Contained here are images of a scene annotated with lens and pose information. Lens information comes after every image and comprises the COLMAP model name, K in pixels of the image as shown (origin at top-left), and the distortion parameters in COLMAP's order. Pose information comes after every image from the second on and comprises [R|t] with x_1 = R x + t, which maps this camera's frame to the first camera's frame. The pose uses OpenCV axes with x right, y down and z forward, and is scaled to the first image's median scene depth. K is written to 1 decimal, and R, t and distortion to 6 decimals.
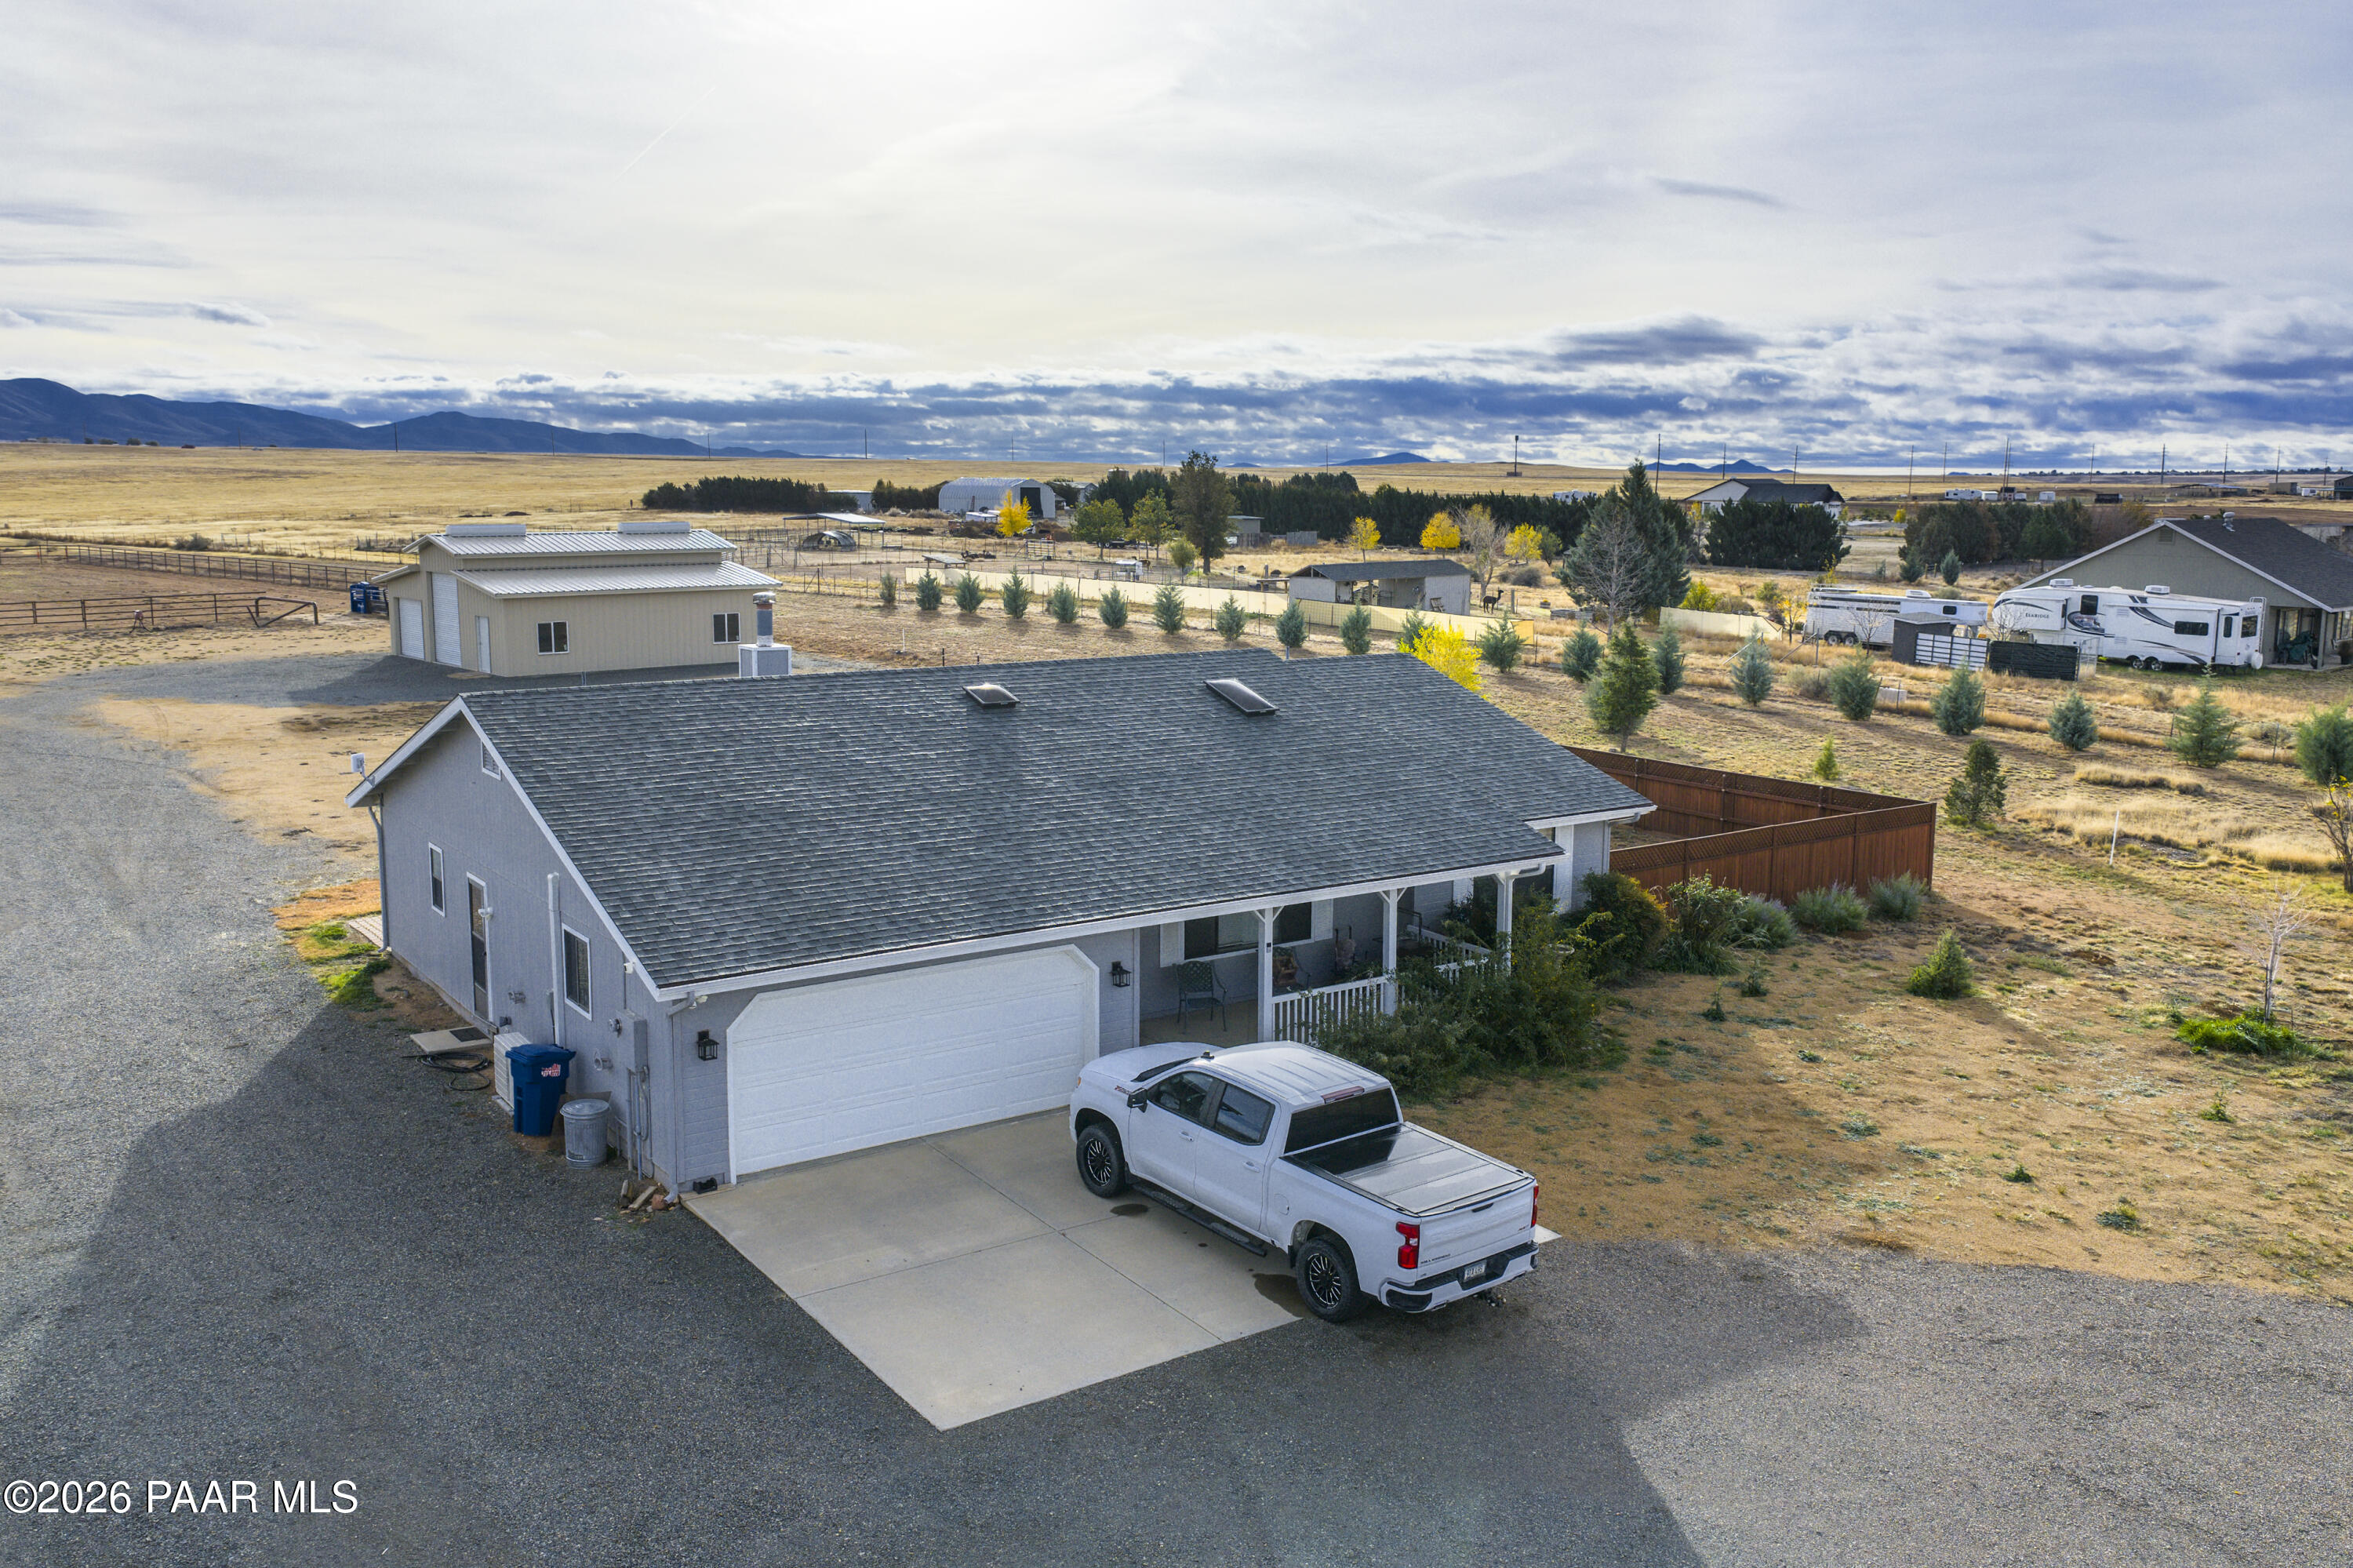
lens RADIAL K [[1938.6, 0, 1180.0], [0, 1938.6, 783.9], [0, 0, 1]] dist [0.020748, -0.038055]
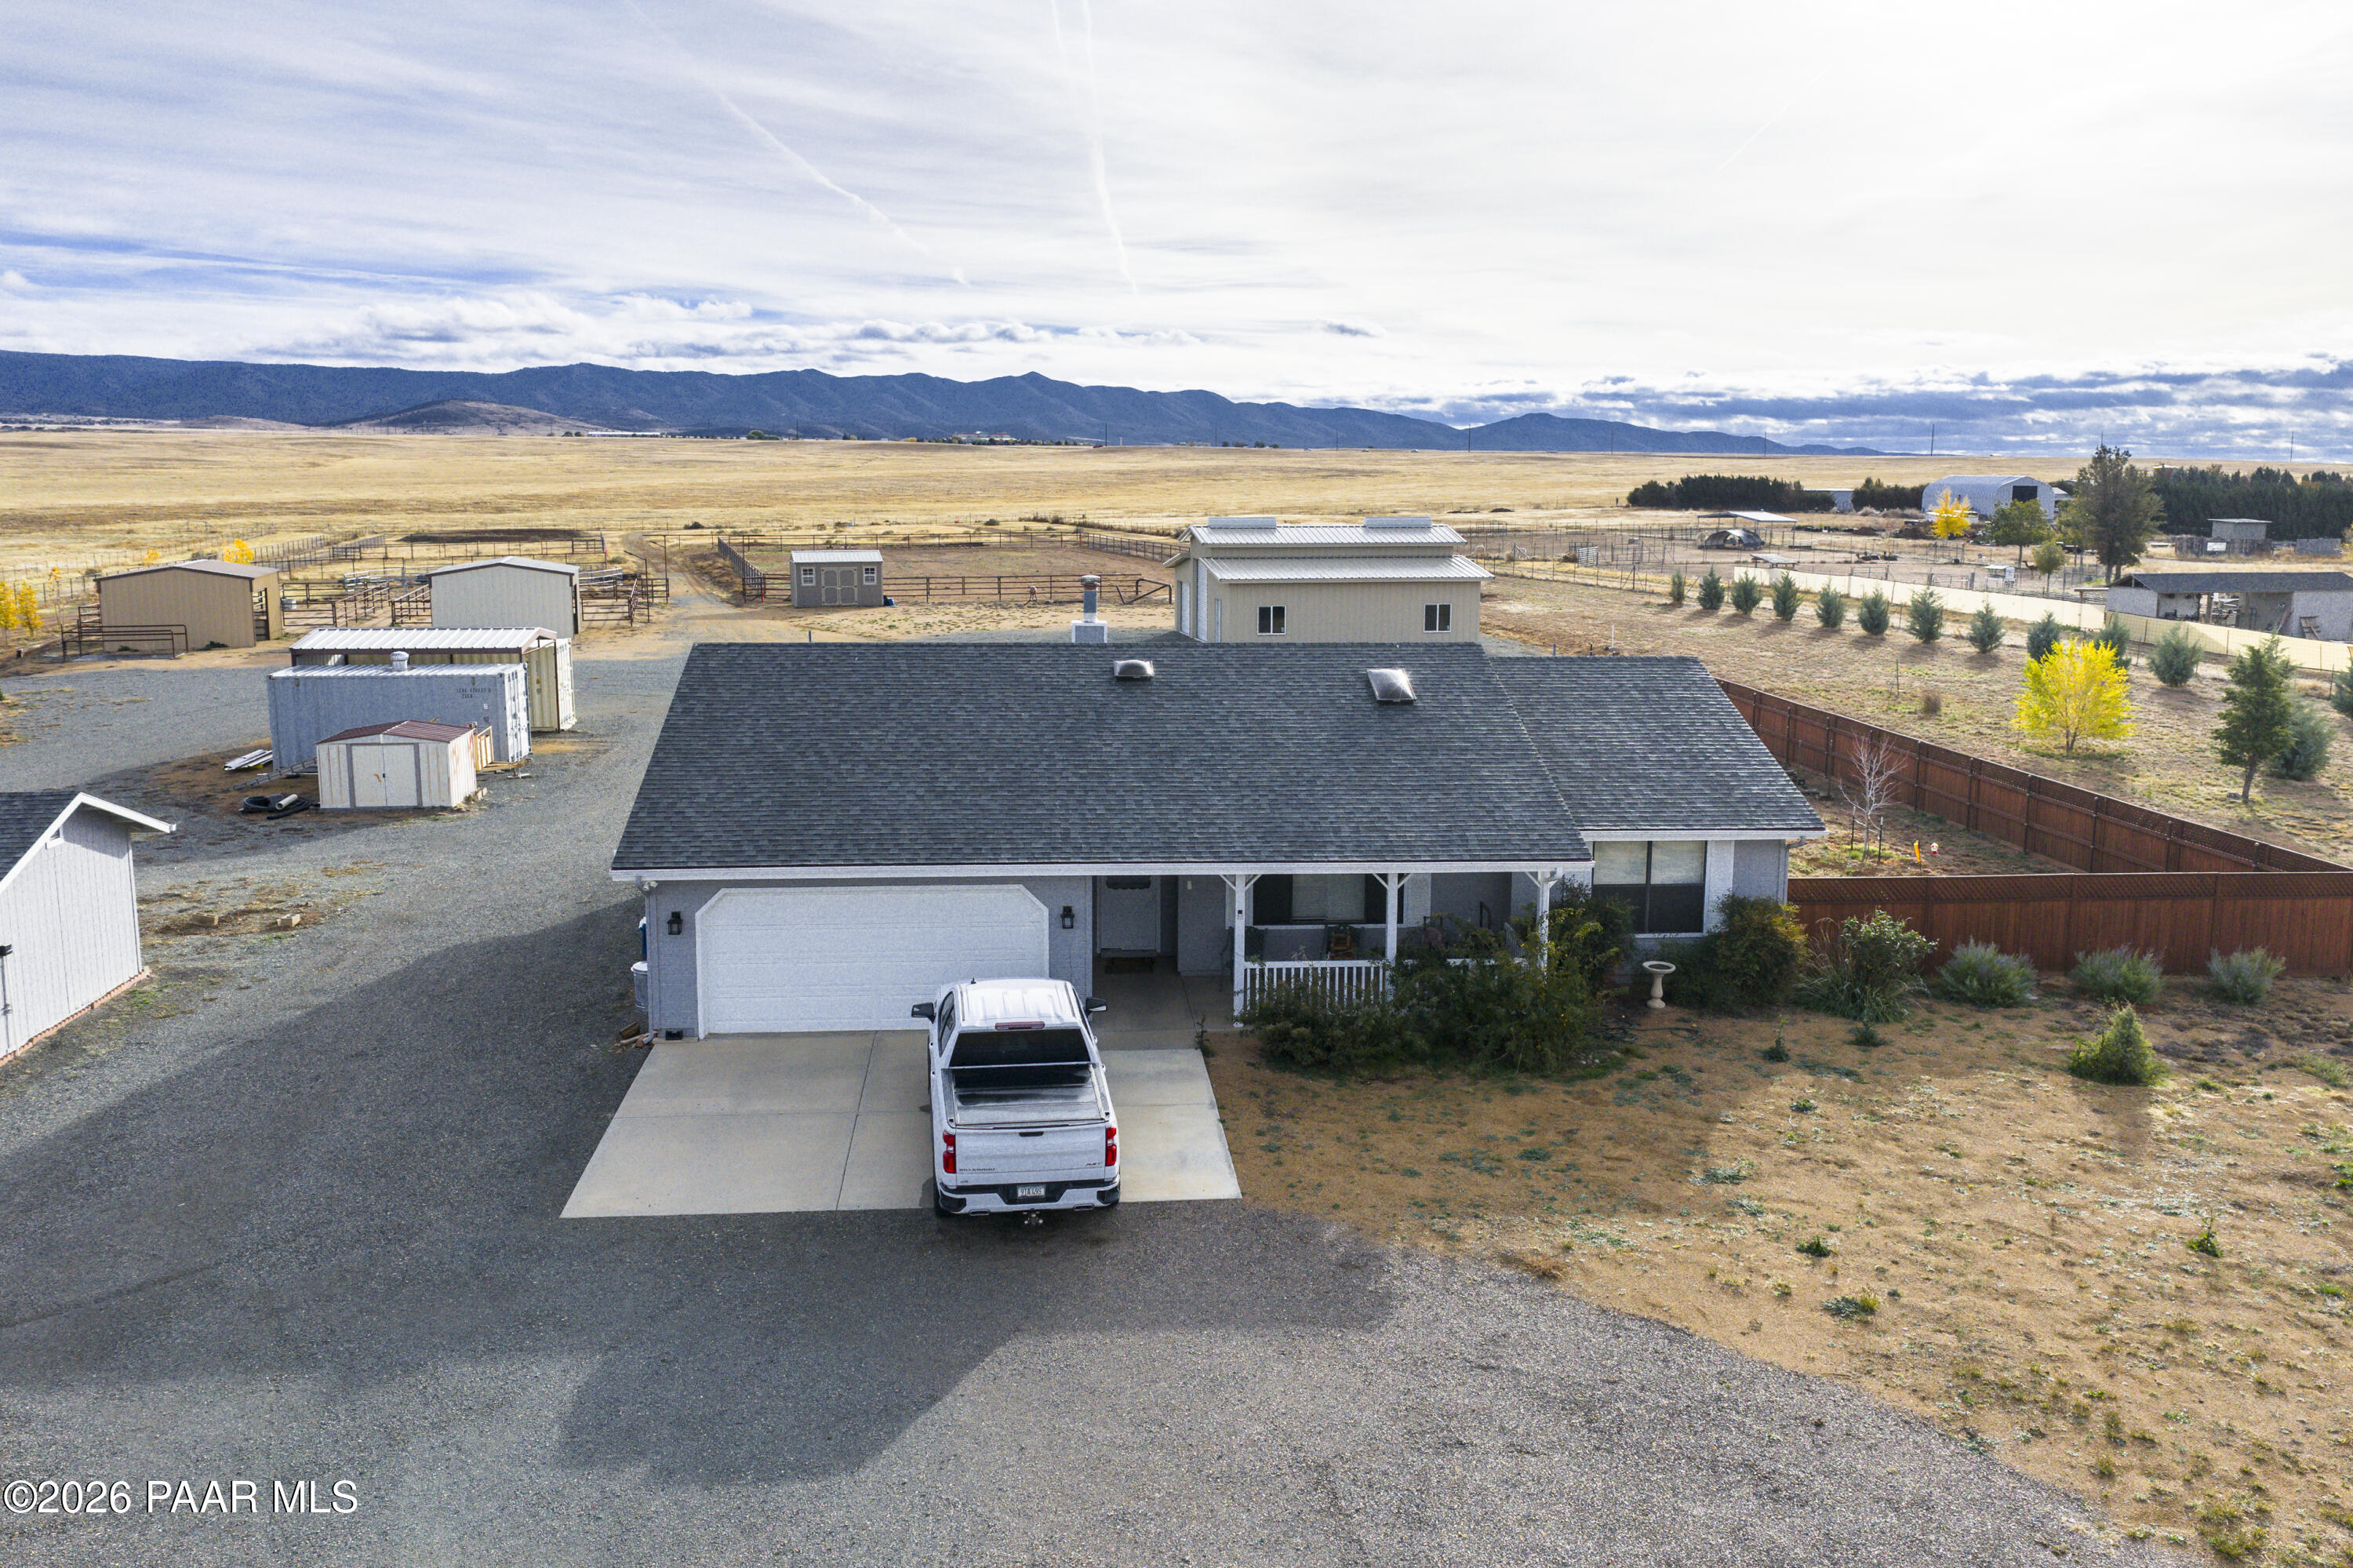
lens RADIAL K [[1938.6, 0, 1180.0], [0, 1938.6, 783.9], [0, 0, 1]] dist [0.020748, -0.038055]
pose [[0.860885, 0.080931, -0.502322, 0.525415], [-0.080486, 0.996499, 0.022613, -0.008214], [0.502394, 0.020963, 0.864385, 0.058160]]
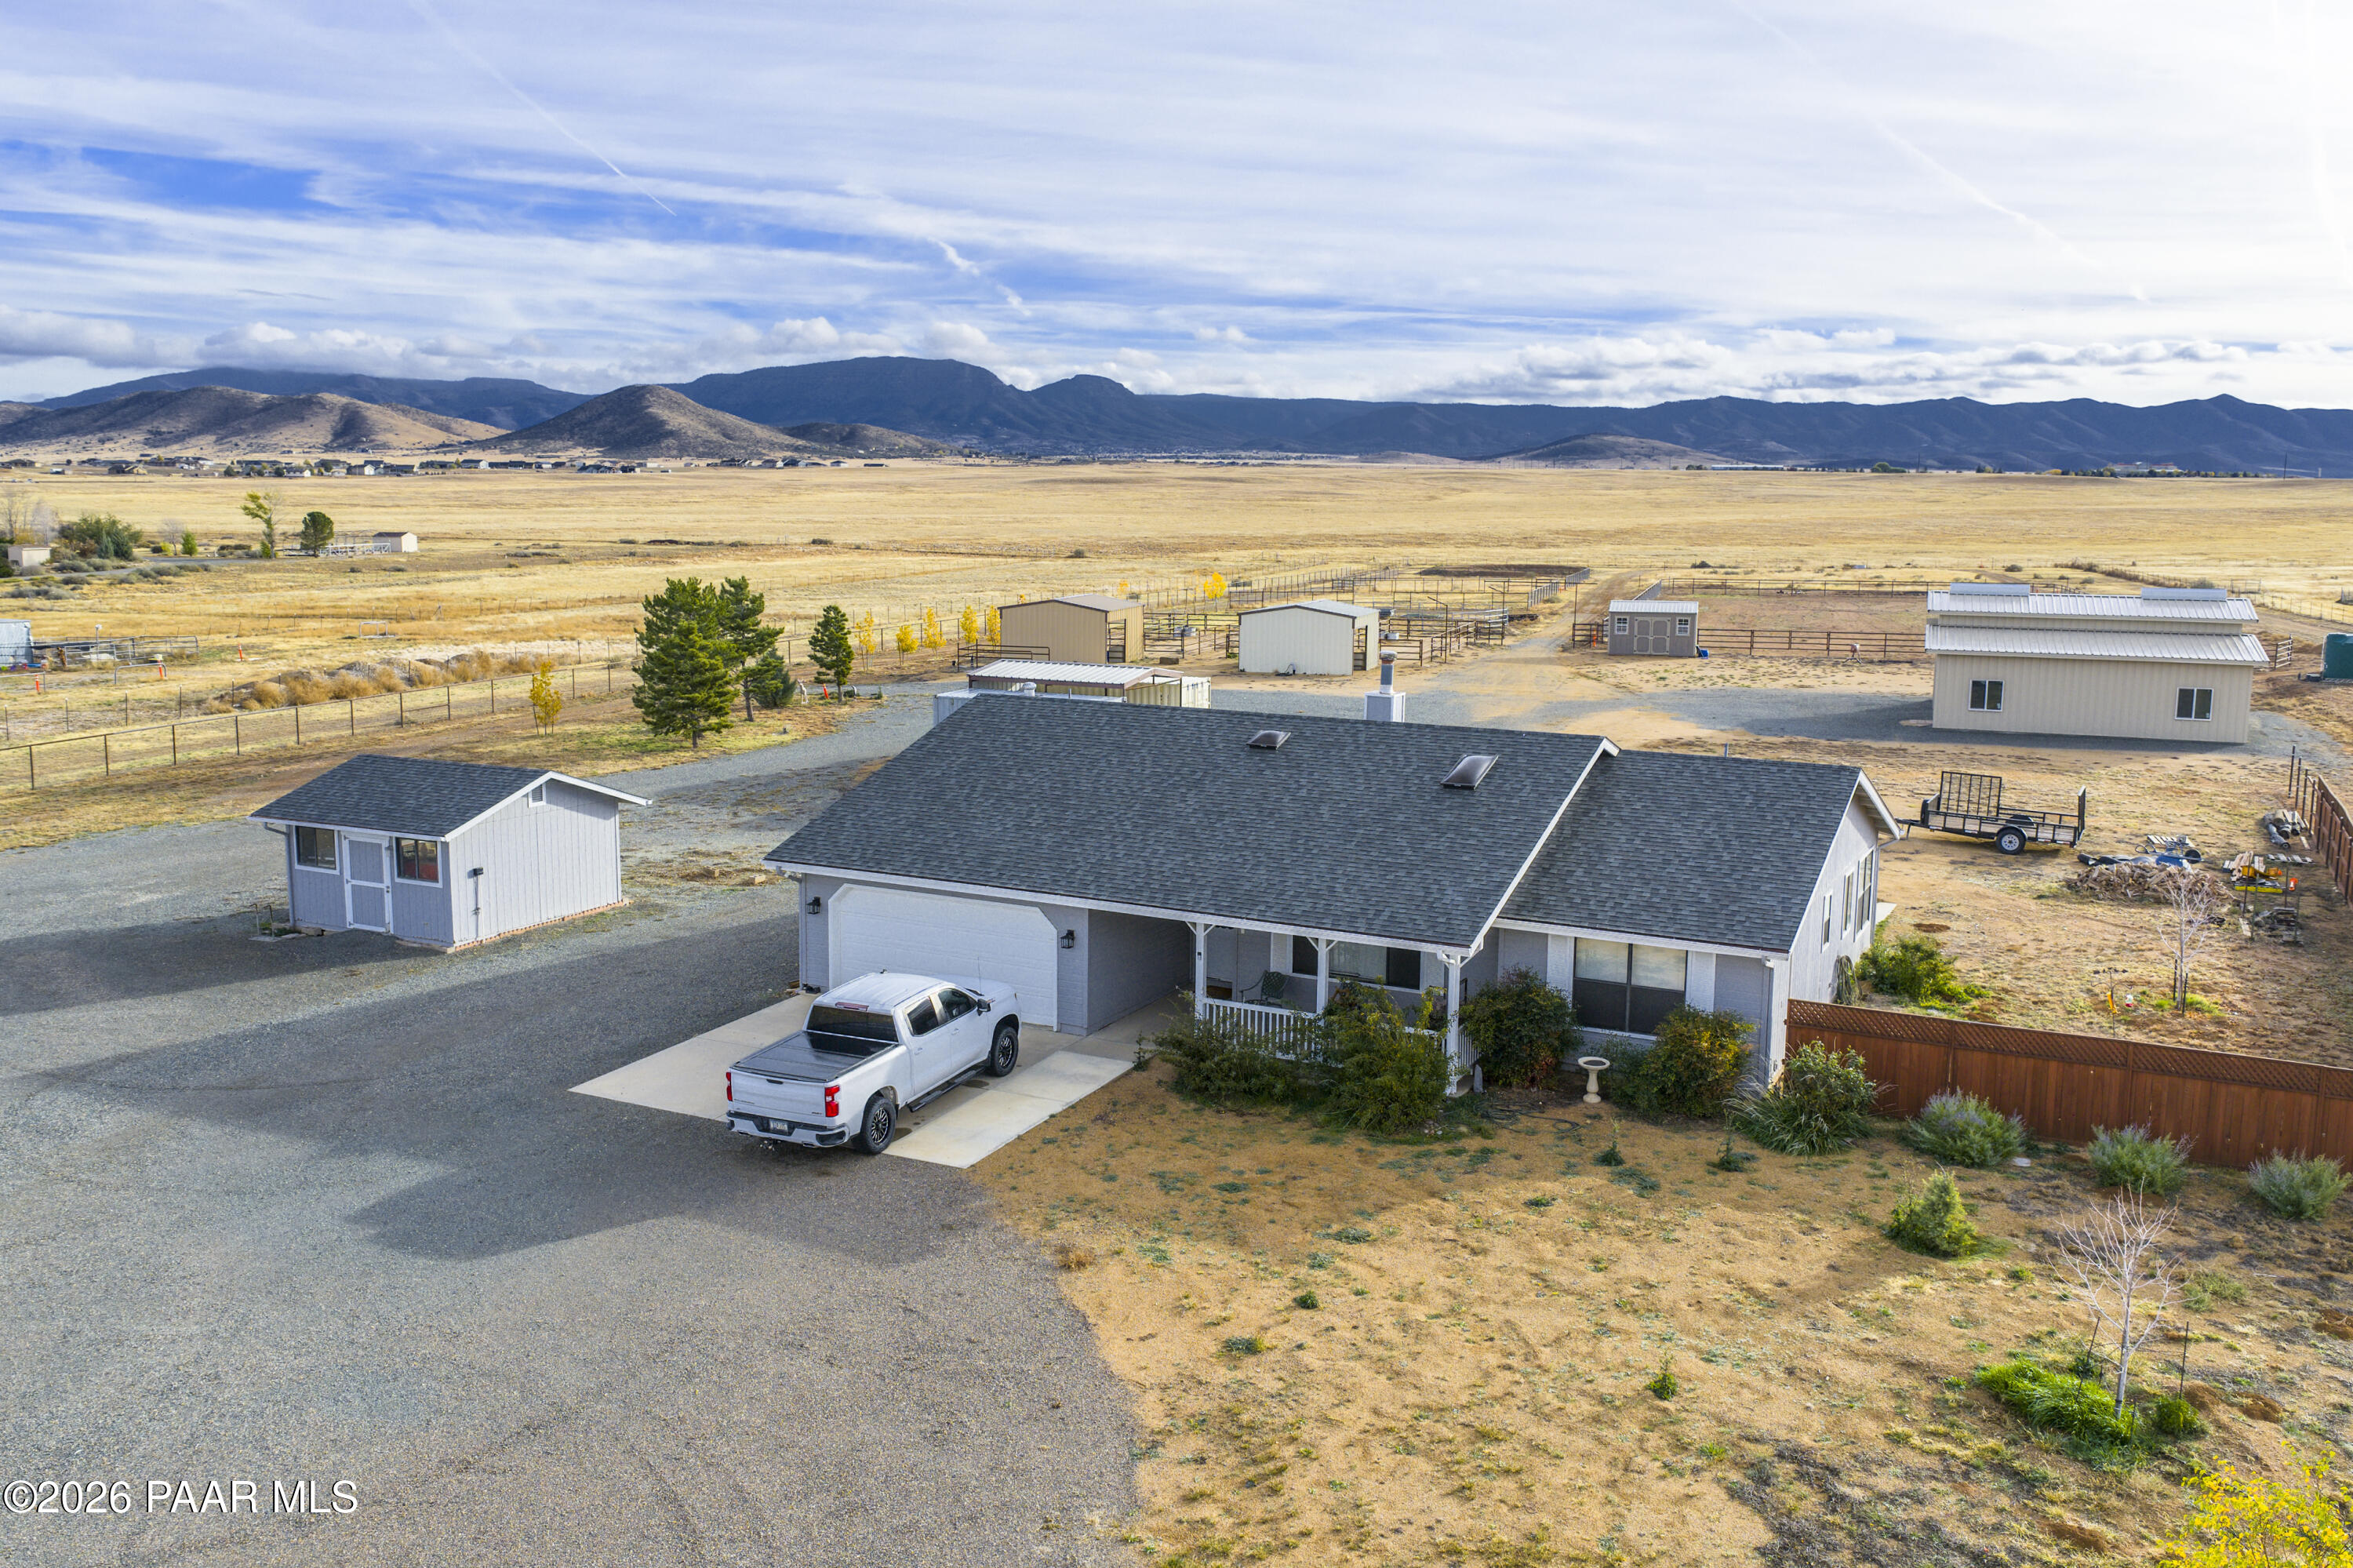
lens RADIAL K [[1938.6, 0, 1180.0], [0, 1938.6, 783.9], [0, 0, 1]] dist [0.020748, -0.038055]
pose [[0.458741, 0.132513, -0.878634, 1.068992], [-0.147742, 0.986428, 0.071633, -0.106346], [0.876202, 0.096950, 0.472093, 0.378449]]
